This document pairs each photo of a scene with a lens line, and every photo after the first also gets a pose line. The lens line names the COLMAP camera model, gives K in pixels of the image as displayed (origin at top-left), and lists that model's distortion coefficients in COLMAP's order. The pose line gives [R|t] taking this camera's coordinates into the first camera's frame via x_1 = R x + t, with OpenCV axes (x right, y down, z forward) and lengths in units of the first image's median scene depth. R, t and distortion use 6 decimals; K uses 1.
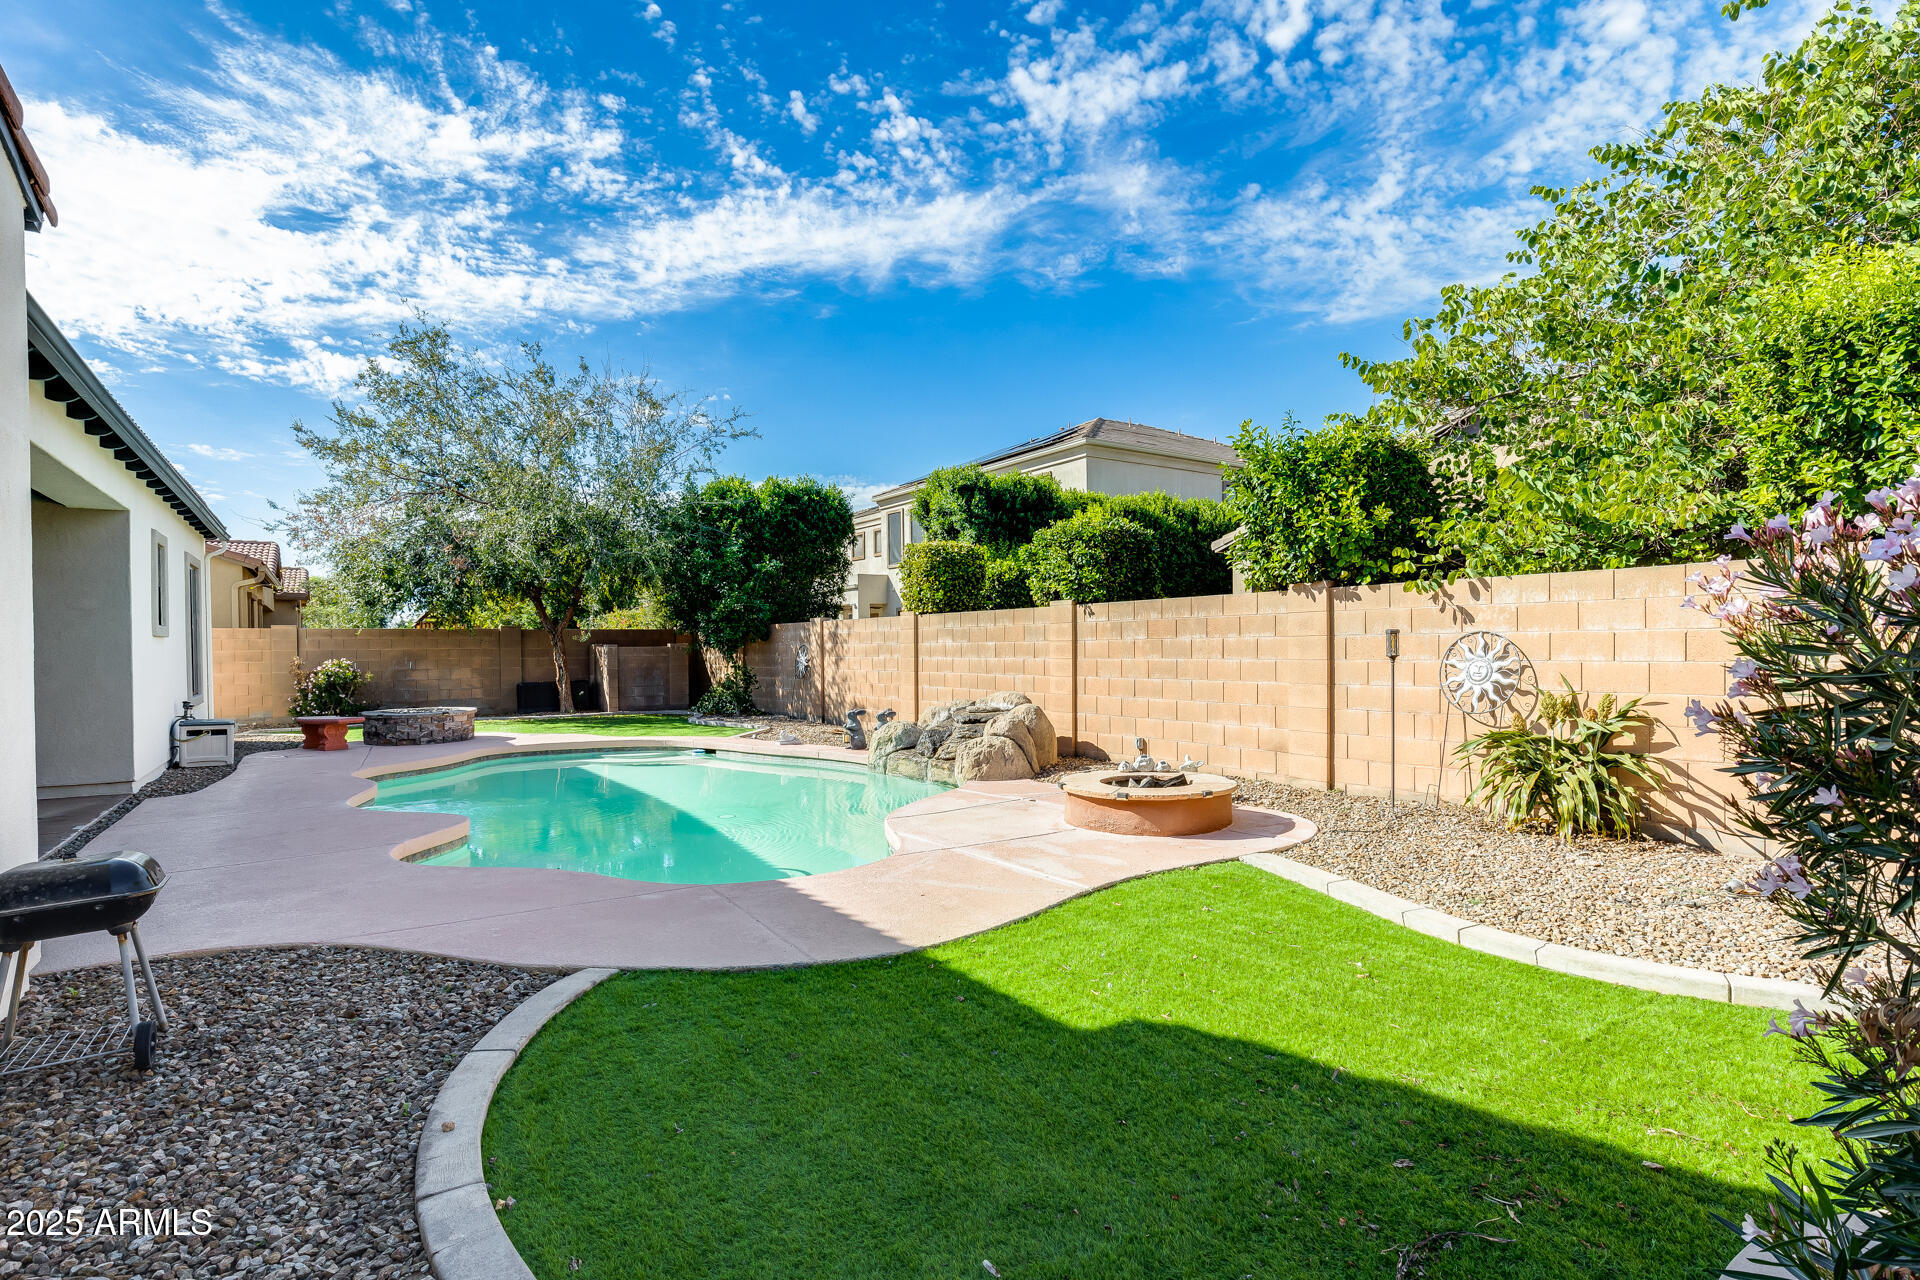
lens RADIAL K [[914.7, 0, 960.0], [0, 914.7, 640.0], [0, 0, 1]] dist [0.000669, 0.000051]
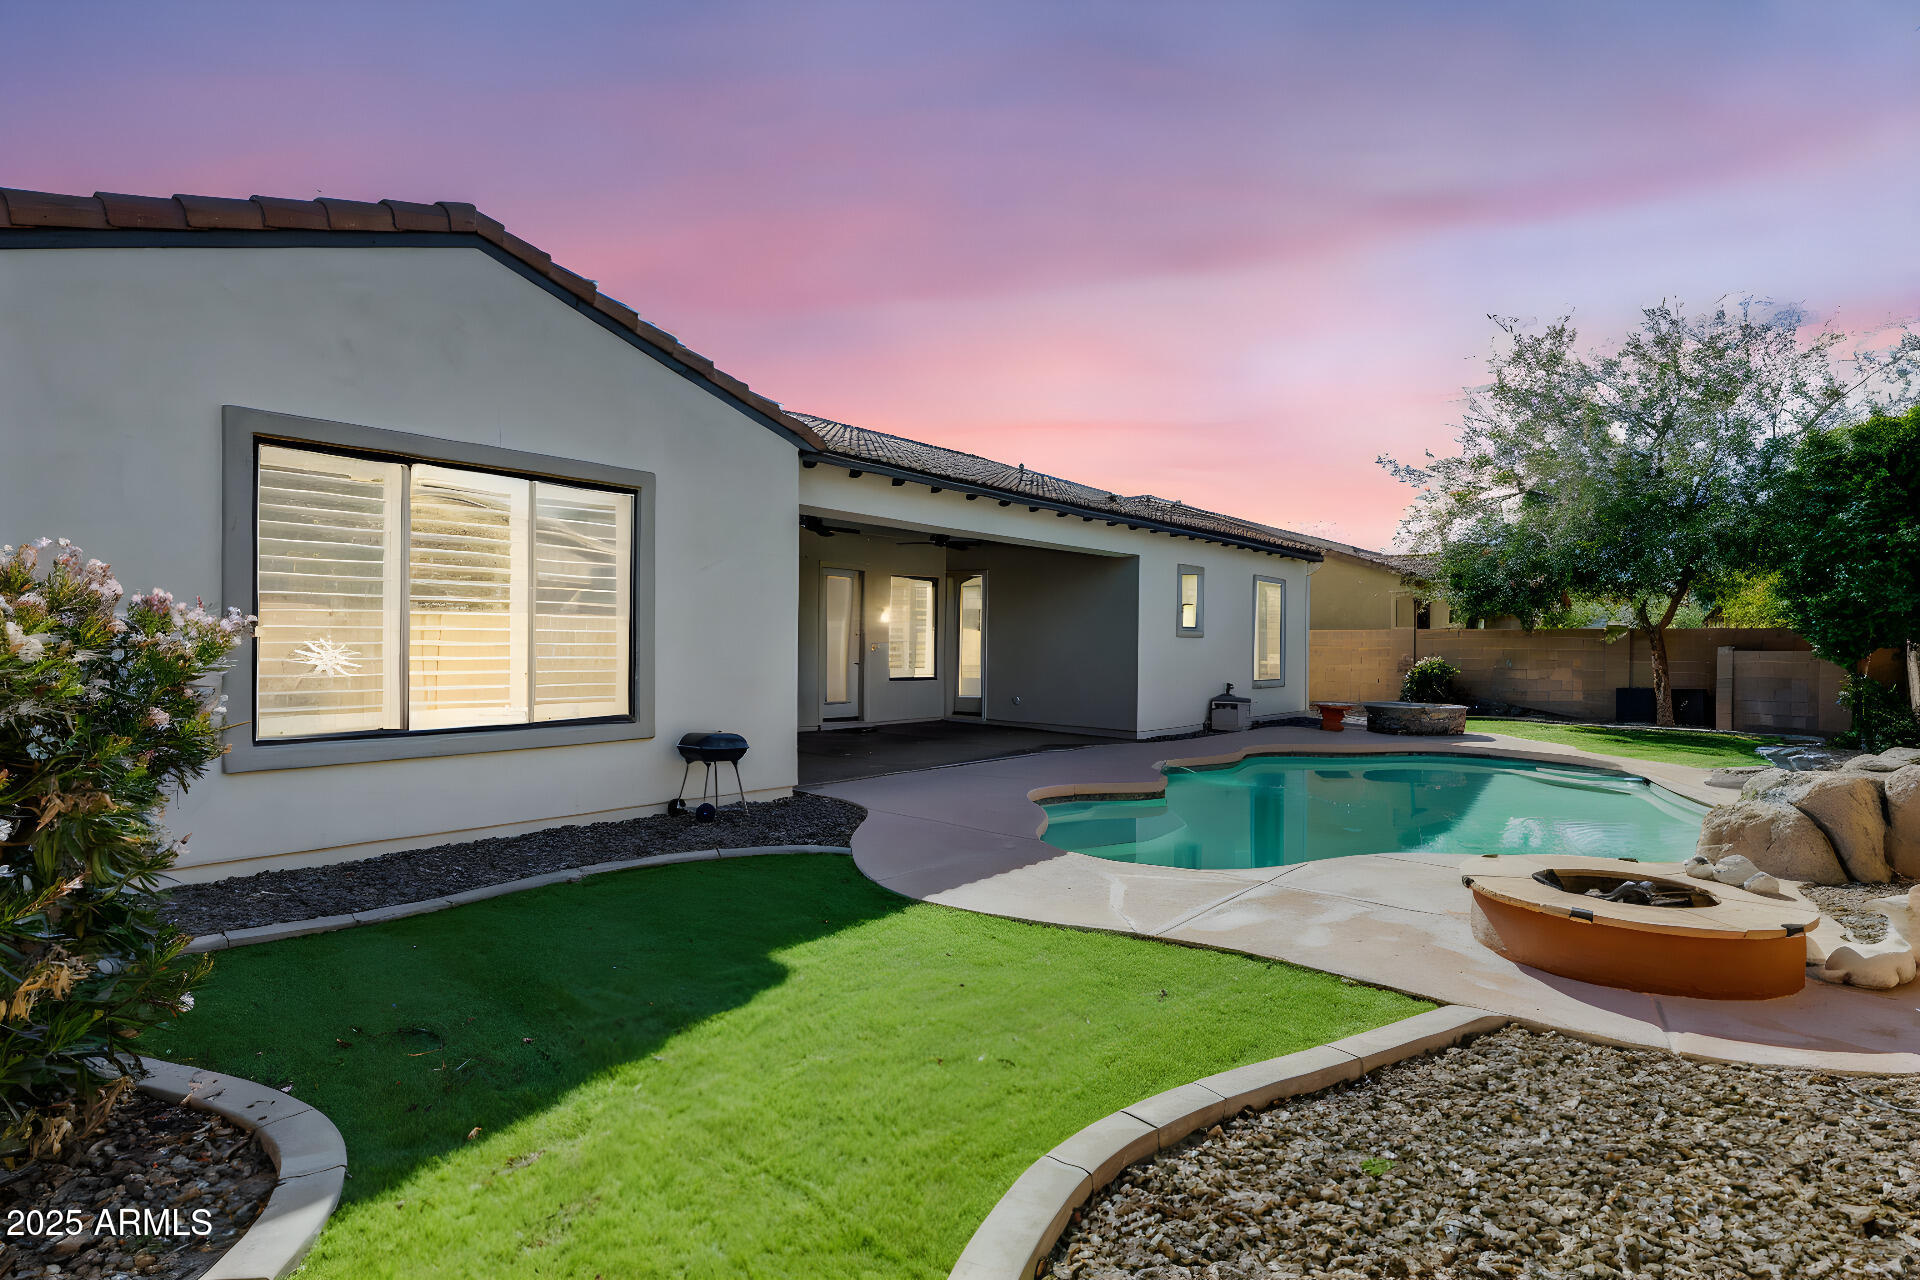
lens RADIAL K [[878.1, 0, 960.0], [0, 878.1, 640.0], [0, 0, 1]] dist [0.000167, -0.000180]
pose [[0.282582, 0.008017, -0.959210, 0.447788], [-0.008084, 0.999949, 0.005976, -0.004290], [0.959209, 0.006066, 0.282632, 0.299417]]
